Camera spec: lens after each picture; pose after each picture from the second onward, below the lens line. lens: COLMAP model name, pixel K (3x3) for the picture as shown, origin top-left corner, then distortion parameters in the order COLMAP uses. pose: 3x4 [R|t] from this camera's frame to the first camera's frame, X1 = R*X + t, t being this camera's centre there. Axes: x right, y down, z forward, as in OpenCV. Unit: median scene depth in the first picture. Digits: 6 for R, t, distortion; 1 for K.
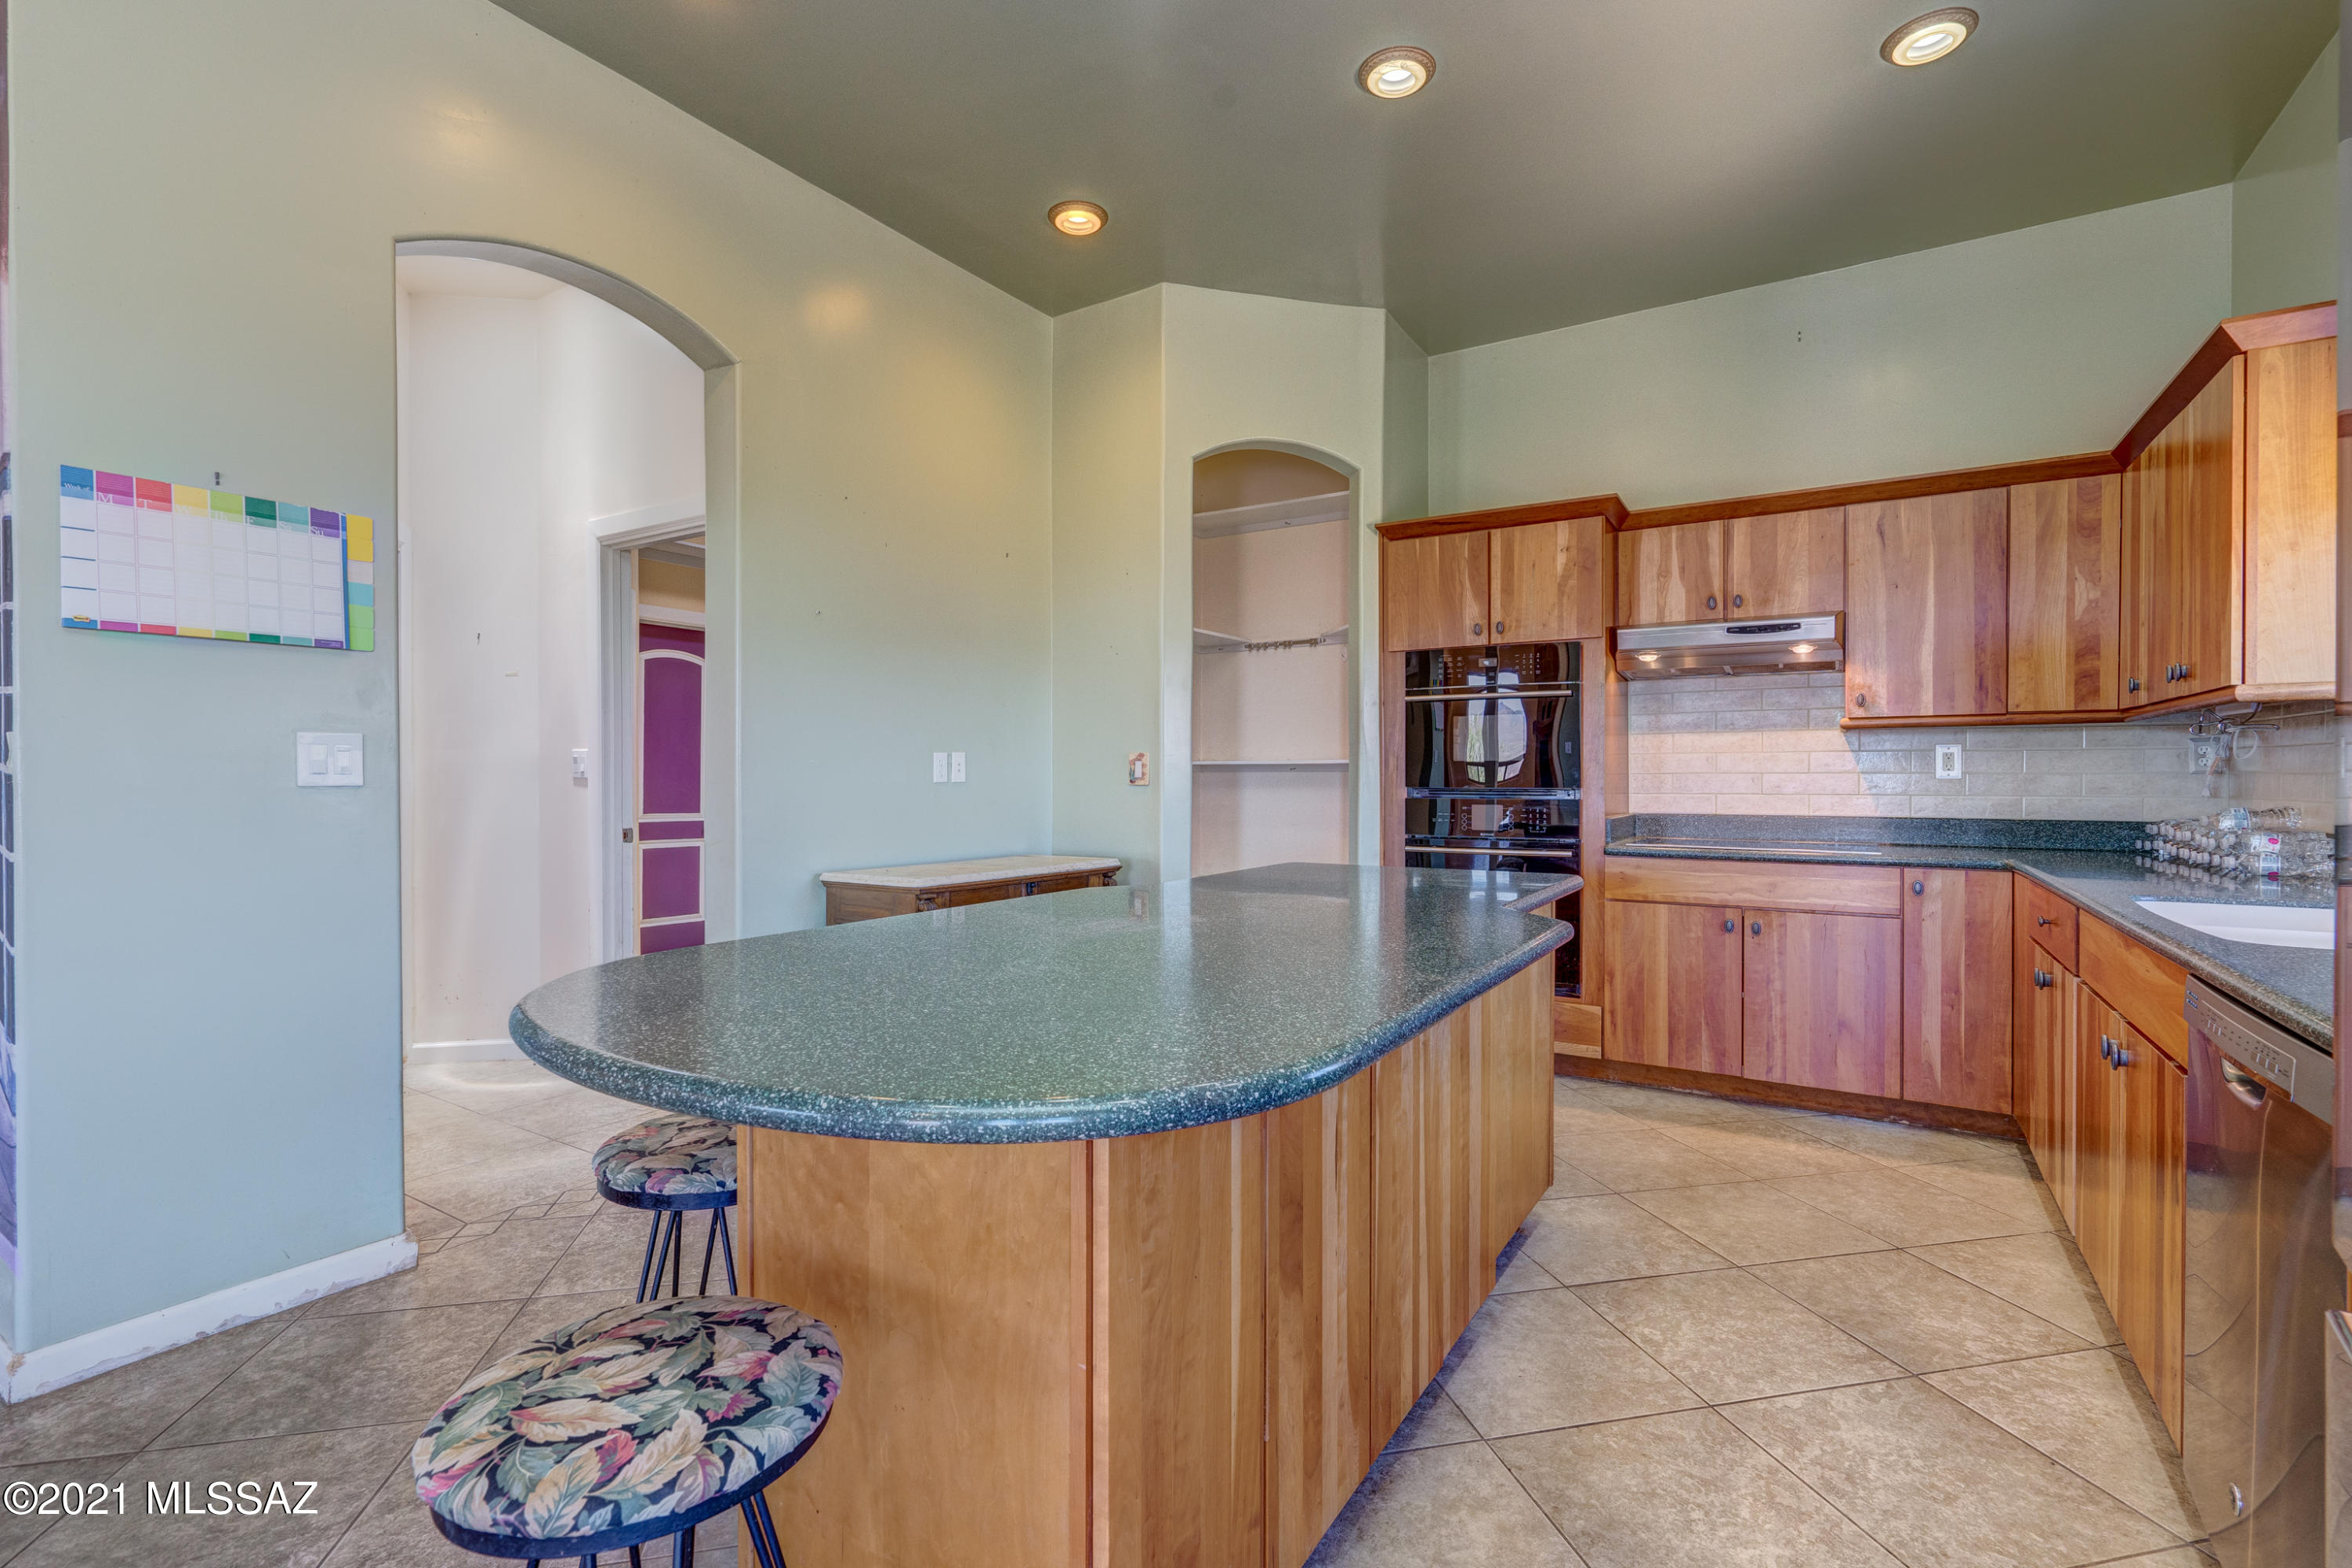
lens RADIAL K [[1063.0, 0, 1176.0], [0, 1063.0, 784.0], [0, 0, 1]] dist [-0.009536, 0.006717]
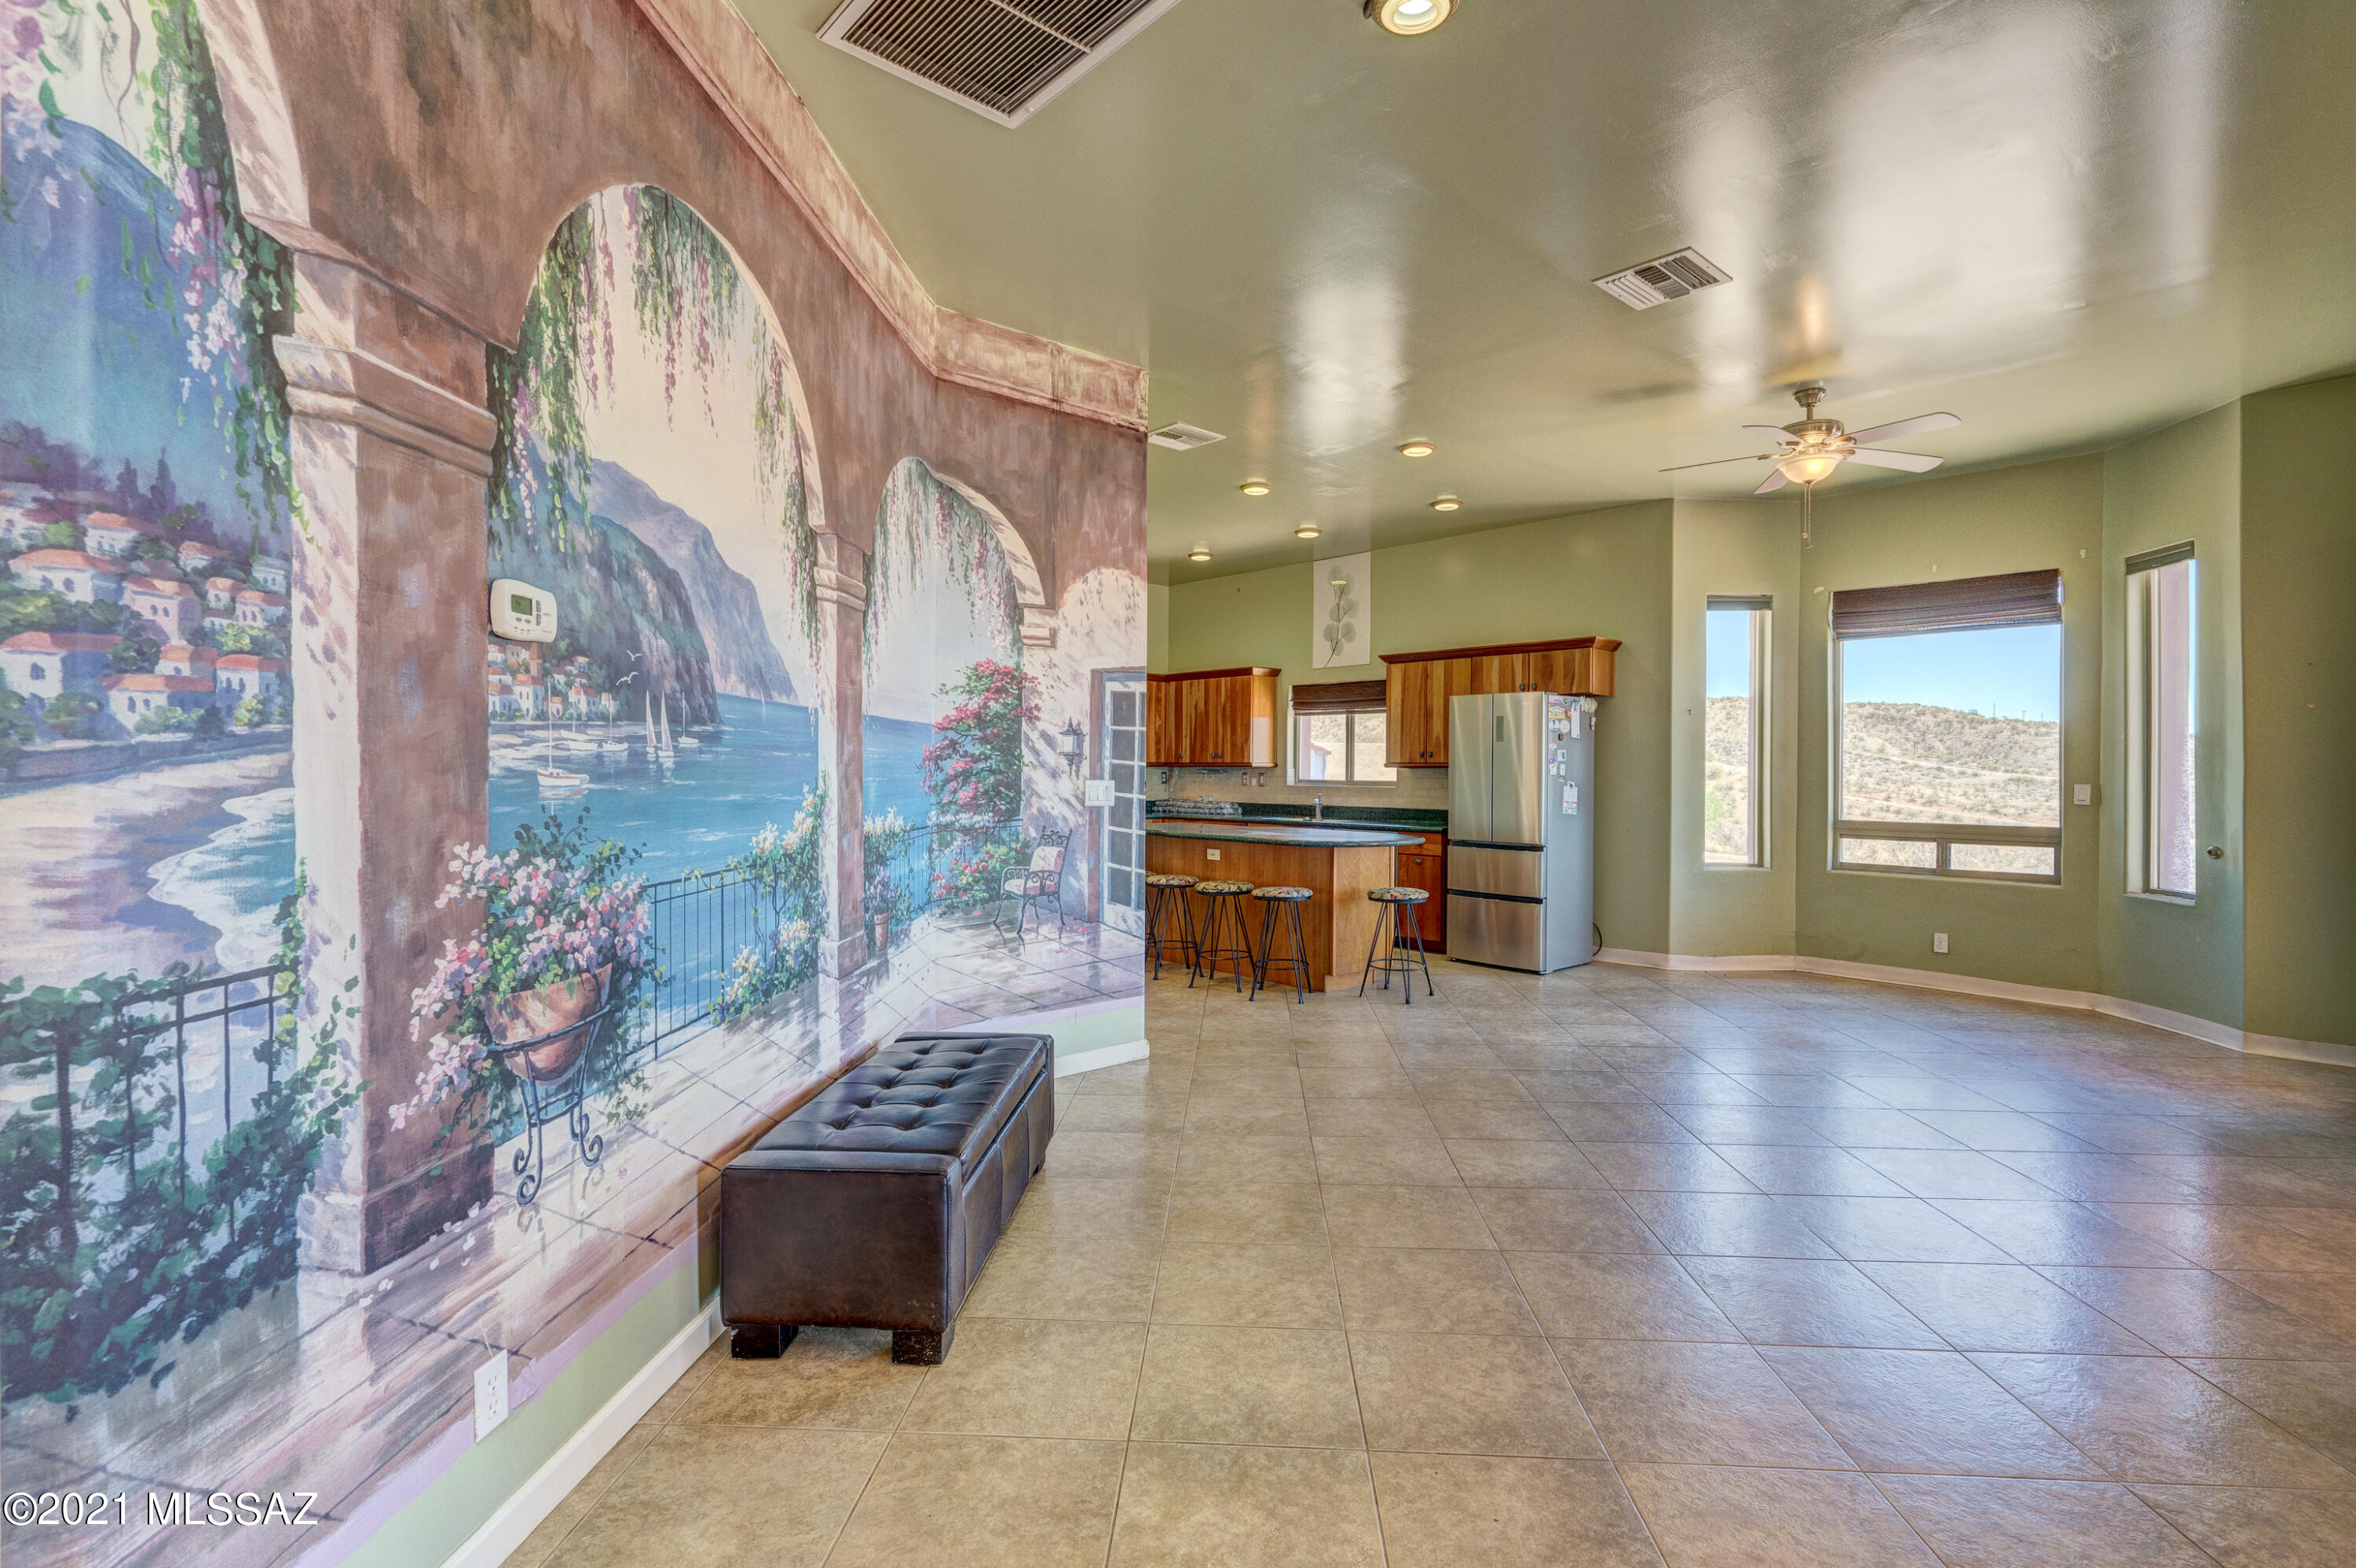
lens RADIAL K [[1064.7, 0, 1178.0], [0, 1064.7, 784.0], [0, 0, 1]] dist [-0.009536, 0.006717]
pose [[0.285053, -0.011826, 0.958439, -1.759435], [0.002300, 0.999929, 0.011653, -0.040271], [-0.958509, -0.001117, 0.285061, 0.109481]]
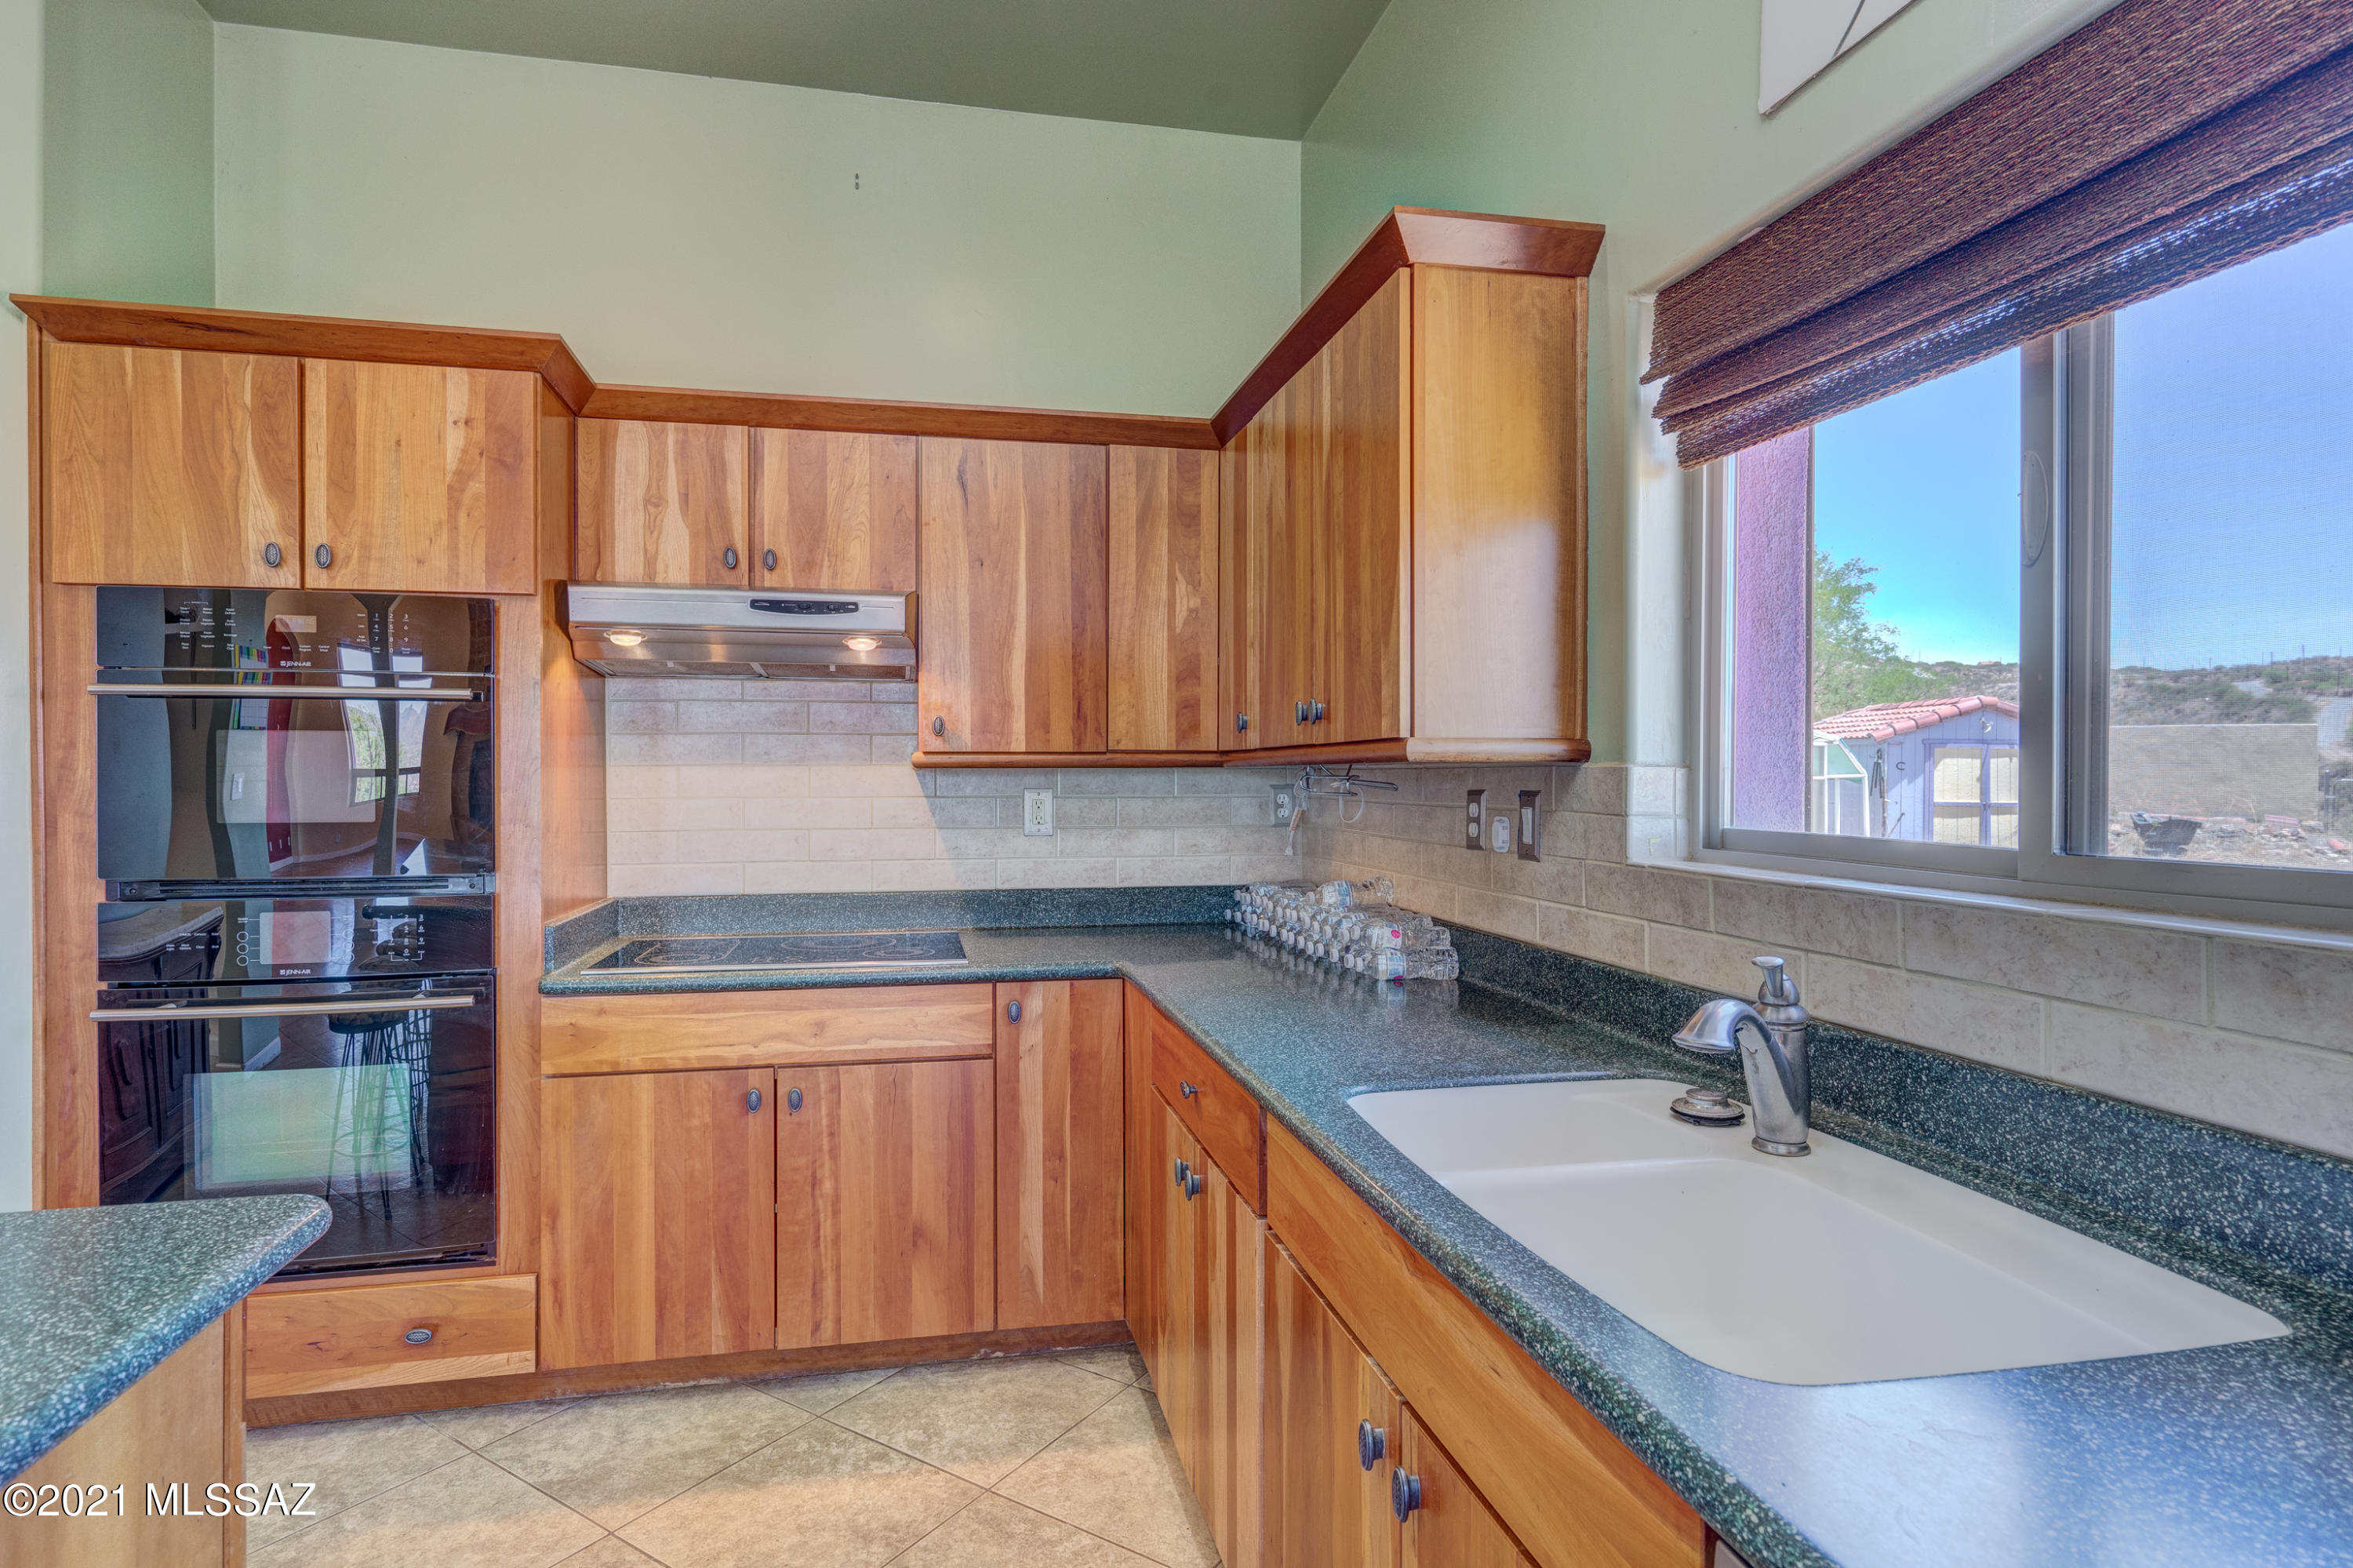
lens RADIAL K [[1213.1, 0, 1135.3], [0, 1213.1, 786.4], [0, 0, 1]] dist [0.004115, 0.001534]
pose [[0.732575, -0.003801, 0.680675, 0.210853], [0.004494, 0.999990, 0.000747, -0.040773], [-0.680671, 0.002512, 0.732585, 0.347210]]
